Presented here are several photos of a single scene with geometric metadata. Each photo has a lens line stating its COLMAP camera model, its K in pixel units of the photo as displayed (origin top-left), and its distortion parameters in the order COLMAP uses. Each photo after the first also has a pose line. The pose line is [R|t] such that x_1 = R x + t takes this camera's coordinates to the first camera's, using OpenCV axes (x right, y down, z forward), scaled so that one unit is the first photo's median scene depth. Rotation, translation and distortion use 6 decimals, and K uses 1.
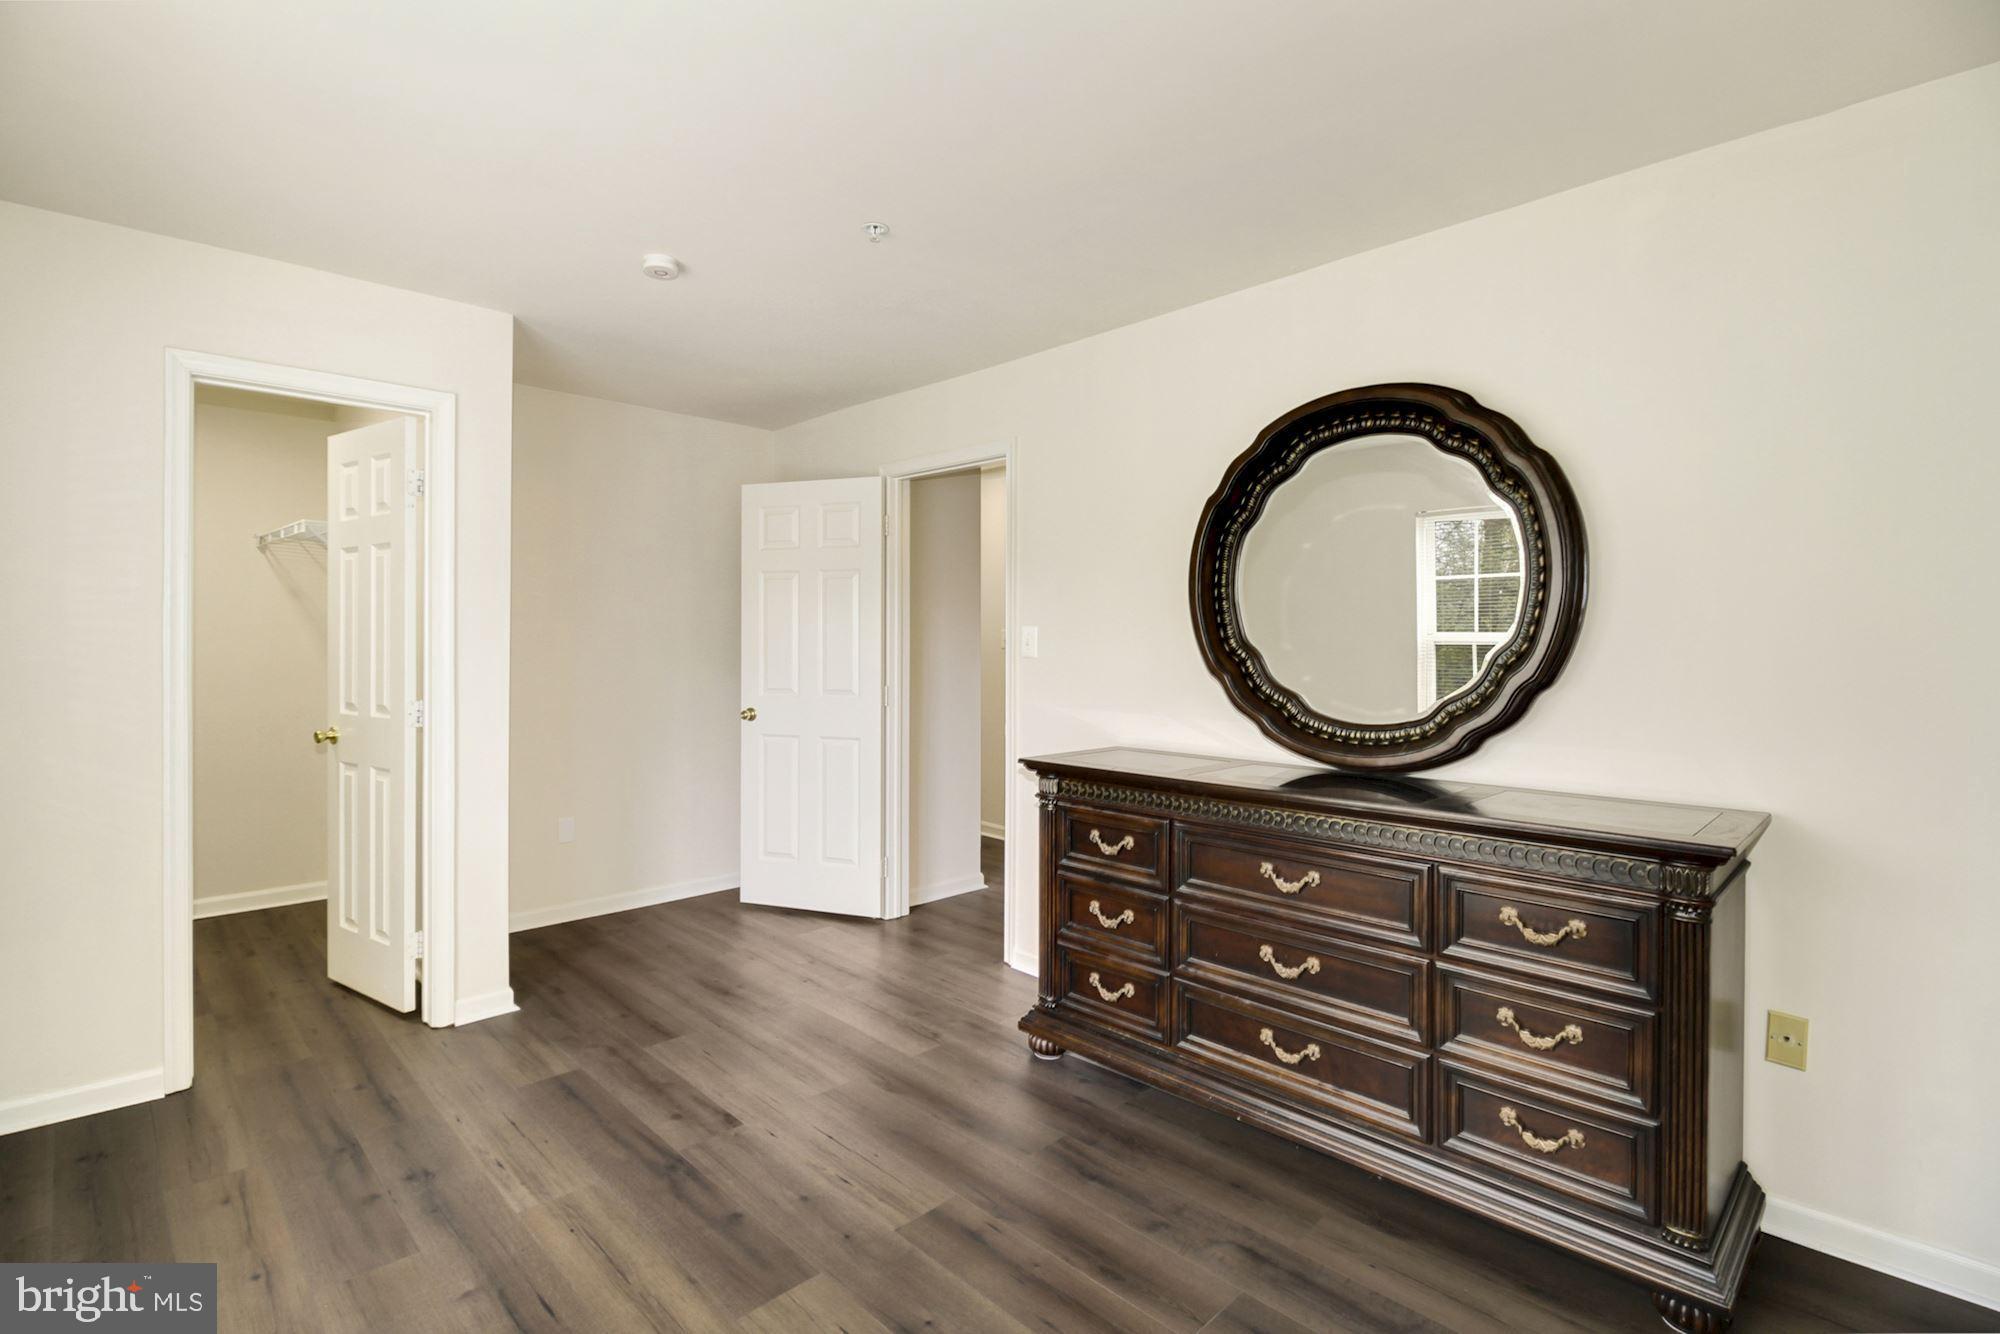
lens RADIAL K [[931.9, 0, 955.3], [0, 931.9, 670.1], [0, 0, 1]] dist [0.001230, -0.000011]
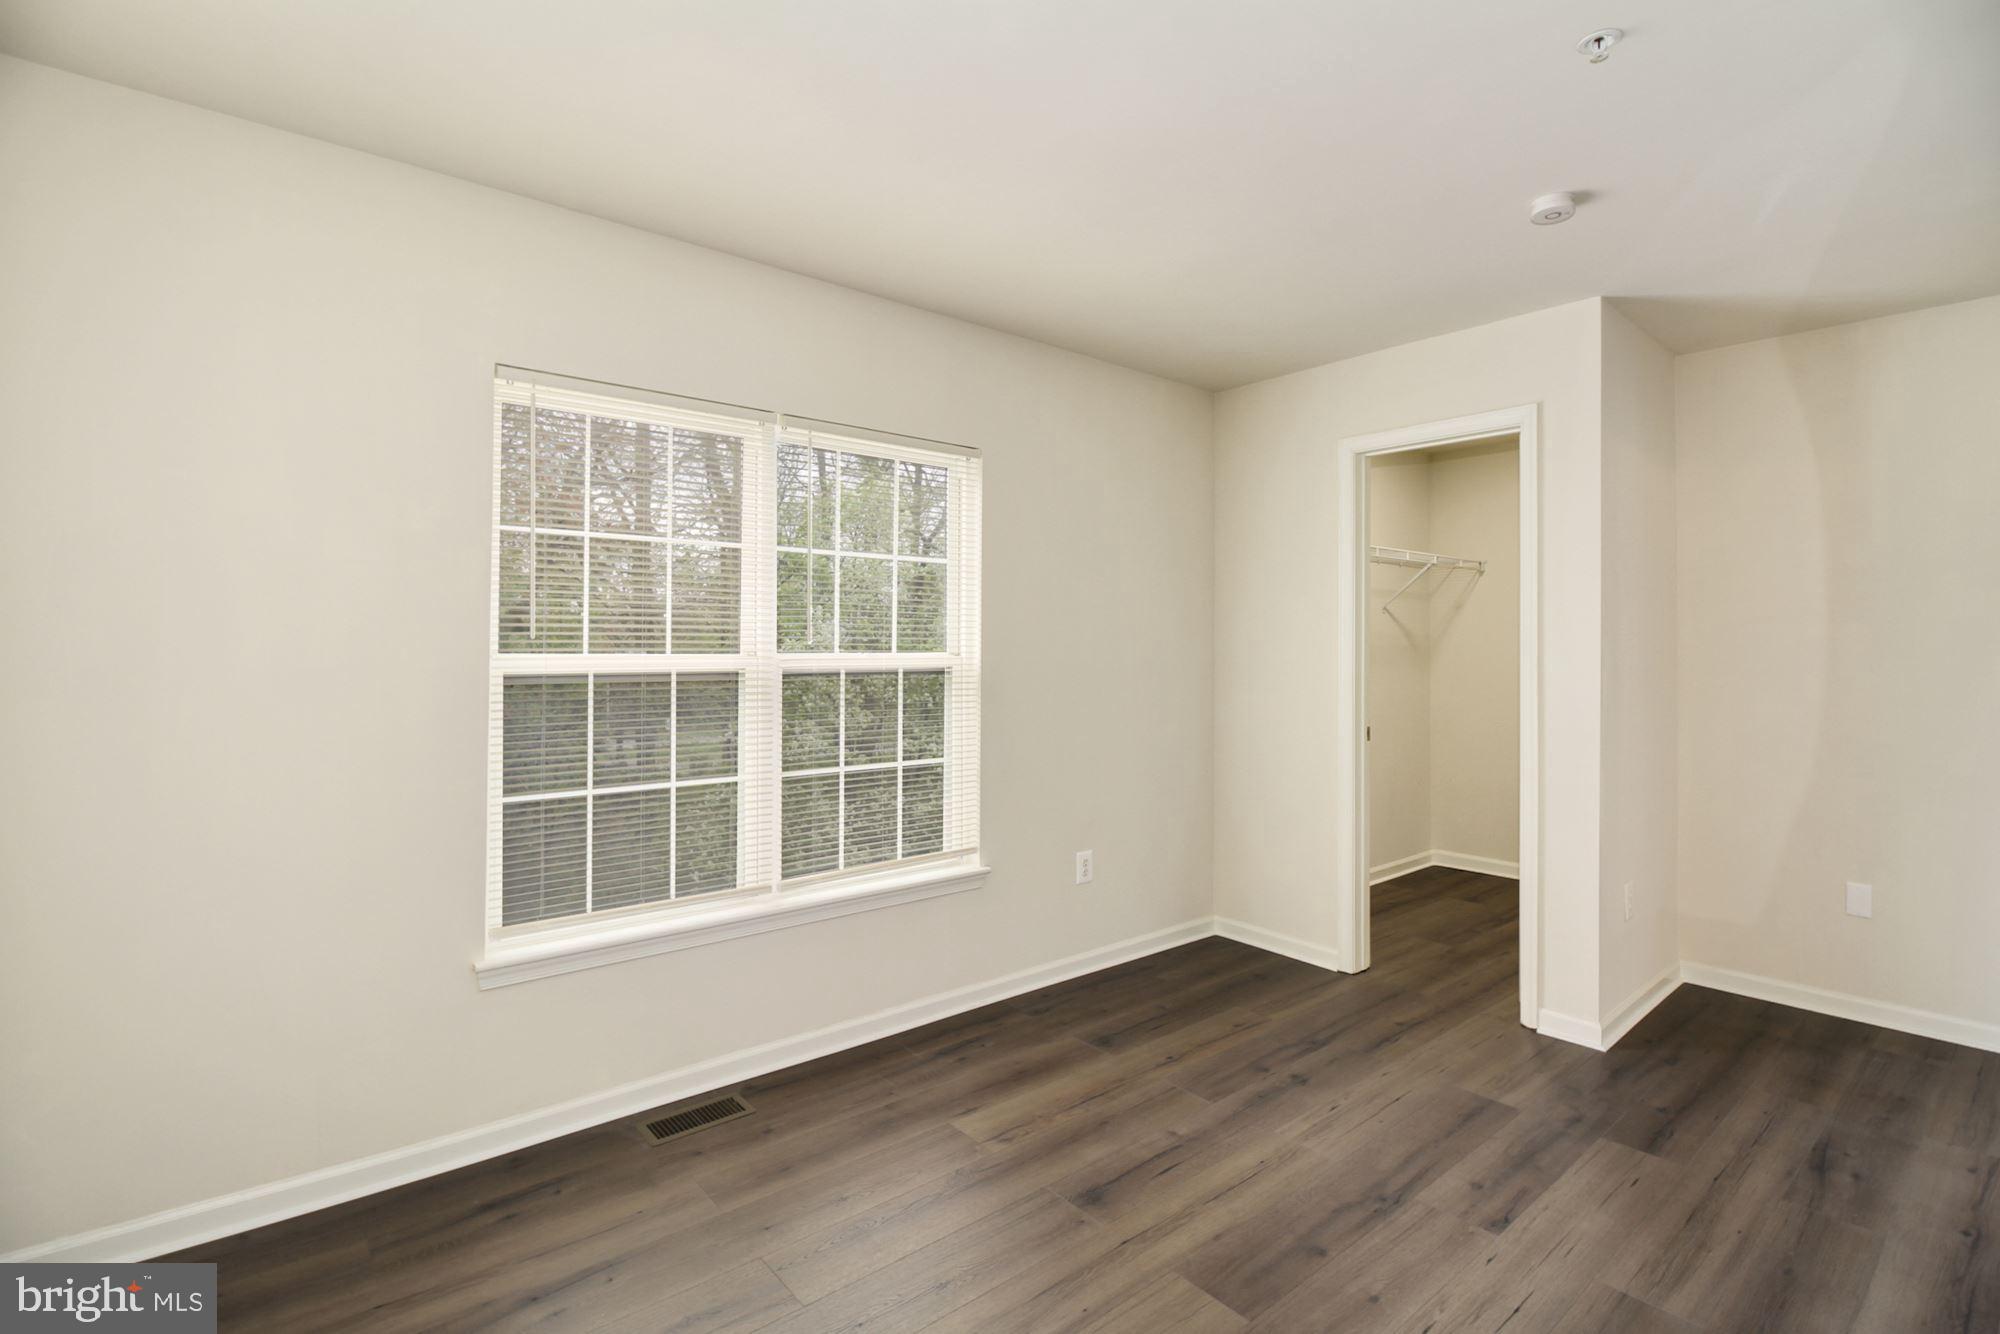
lens RADIAL K [[907.2, 0, 1010.5], [0, 907.2, 663.3], [0, 0, 1]] dist [0.001993, -0.013451]
pose [[-0.052698, 0.010228, -0.998558, 0.643830], [-0.026695, 0.999576, 0.011647, -0.014733], [0.998254, 0.027271, -0.052402, 0.664160]]
